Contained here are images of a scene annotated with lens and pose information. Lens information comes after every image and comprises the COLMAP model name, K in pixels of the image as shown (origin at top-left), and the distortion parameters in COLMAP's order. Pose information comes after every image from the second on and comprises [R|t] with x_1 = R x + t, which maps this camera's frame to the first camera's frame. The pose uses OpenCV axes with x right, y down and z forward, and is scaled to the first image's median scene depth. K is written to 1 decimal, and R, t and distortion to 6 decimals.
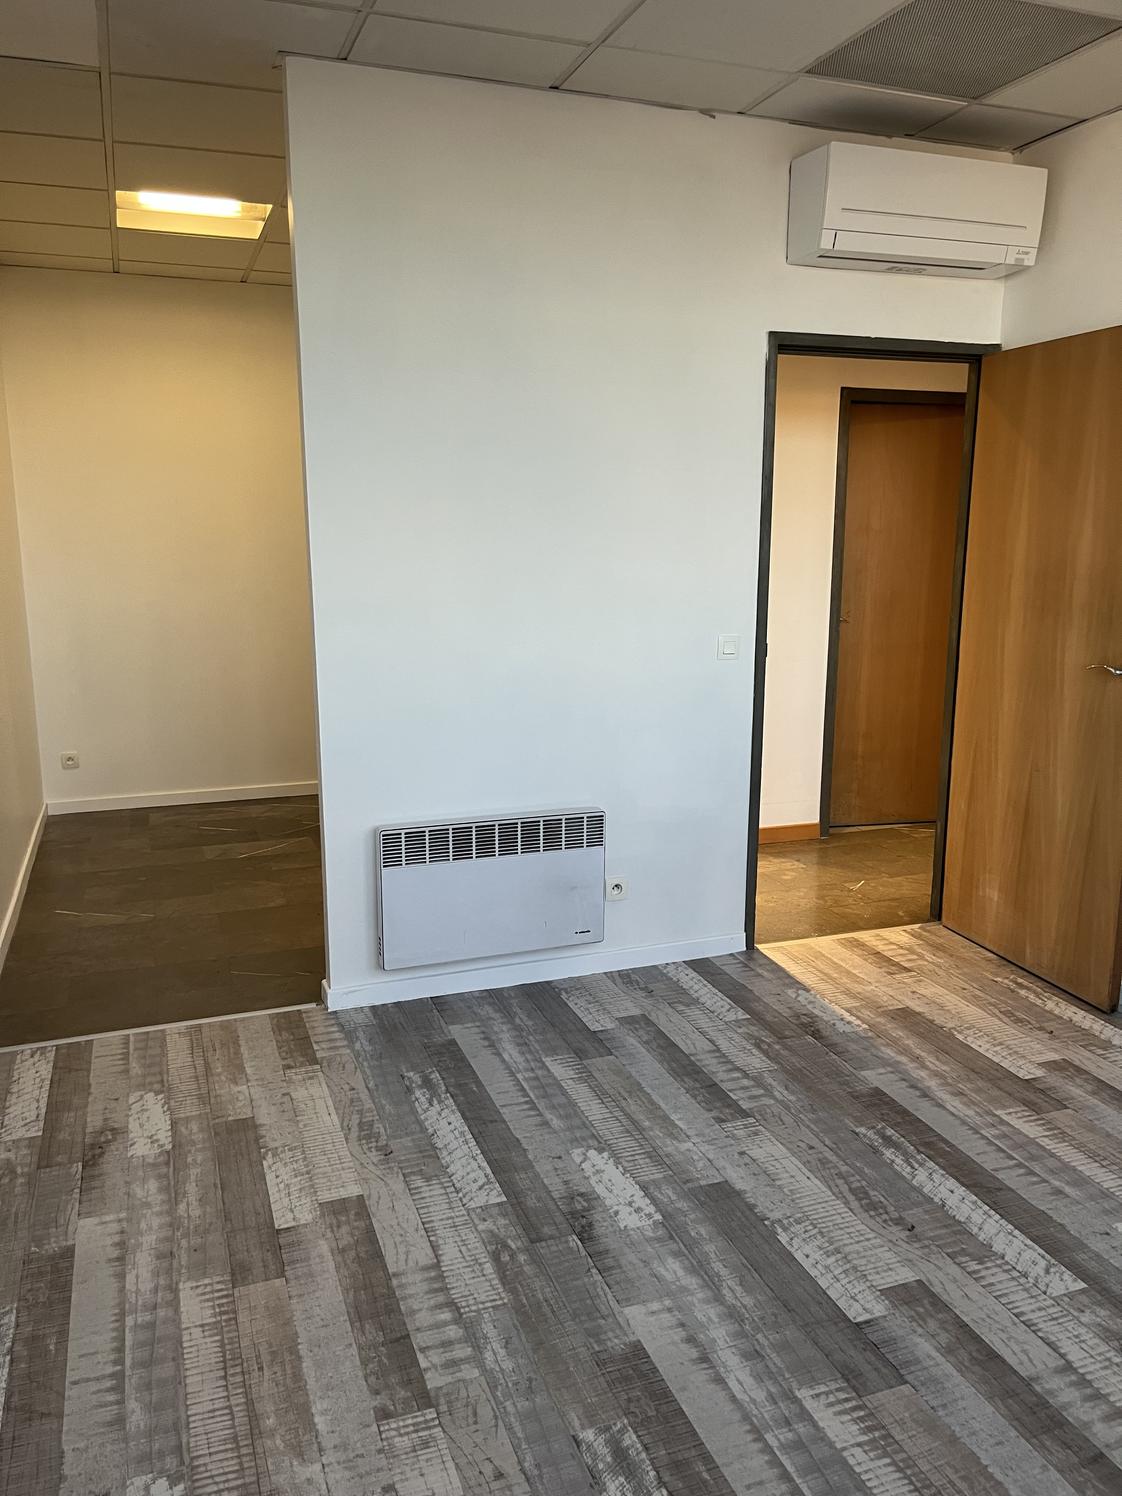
lens RADIAL K [[1140.5, 0, 557.3], [0, 1140.5, 757.5], [0, 0, 1]] dist [0.009885, 0.000675]
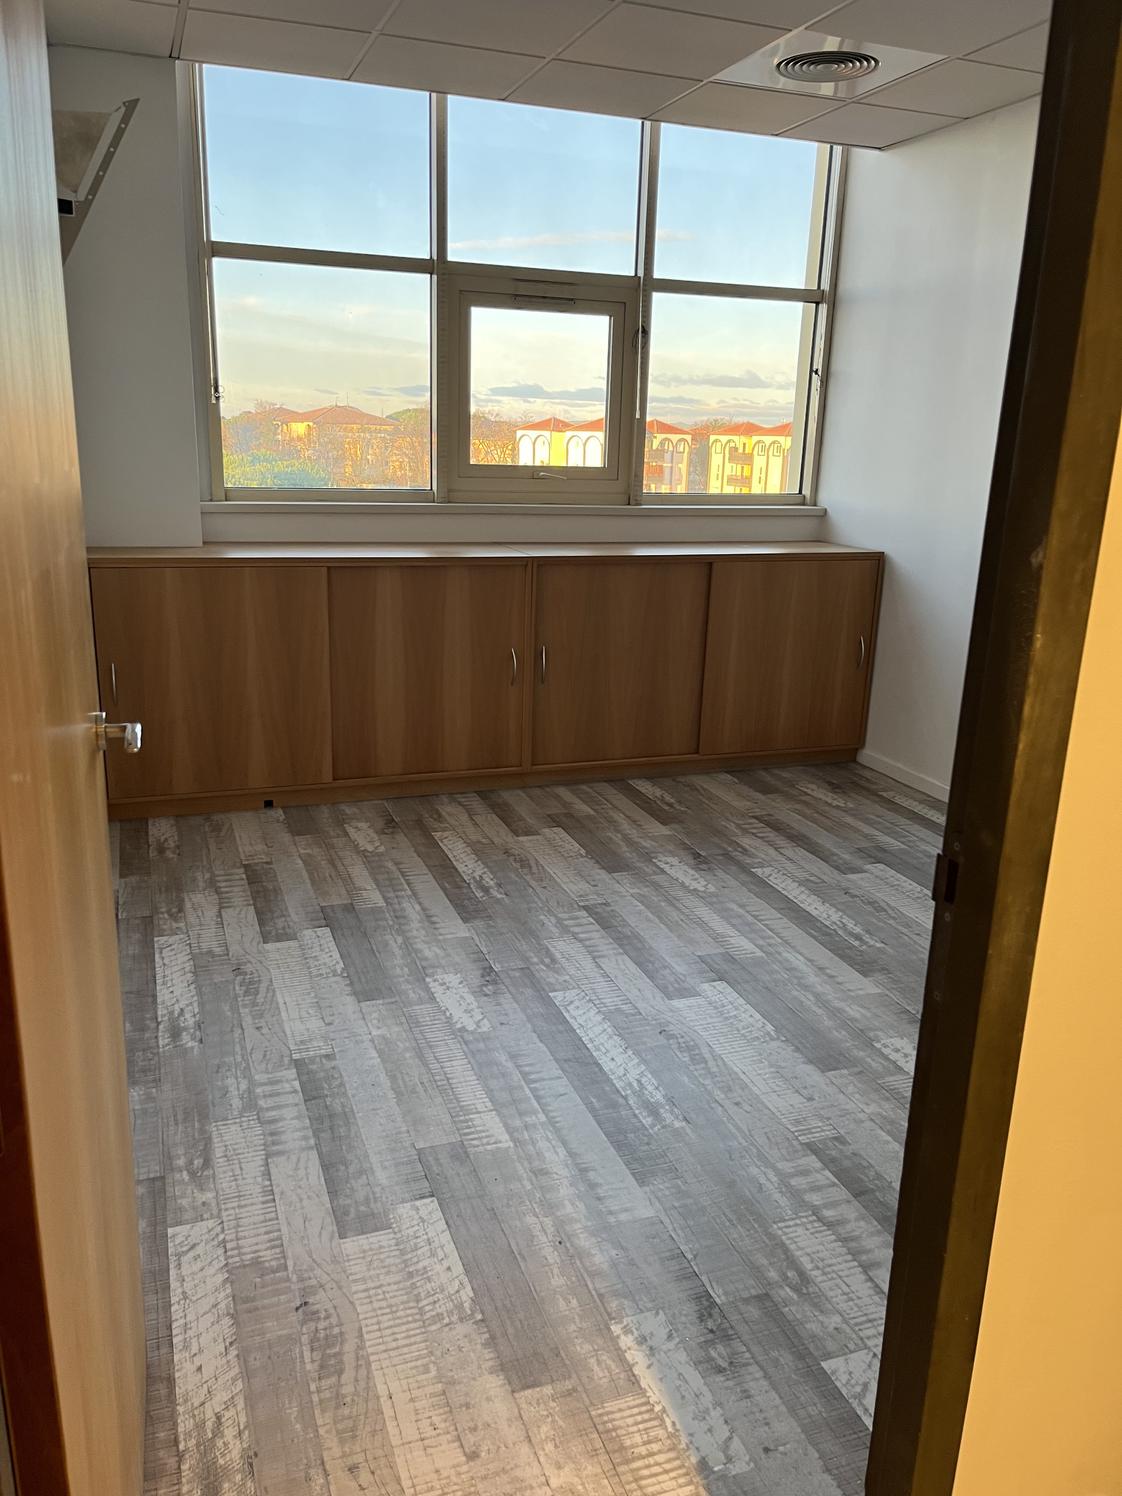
lens RADIAL K [[1140.5, 0, 559.9], [0, 1140.5, 748.7], [0, 0, 1]] dist [0.009885, 0.000675]
pose [[-0.999494, -0.029973, -0.010646, -0.334629], [-0.031567, 0.893741, 0.447471, -0.335202], [-0.003898, 0.447580, -0.894235, 1.704494]]
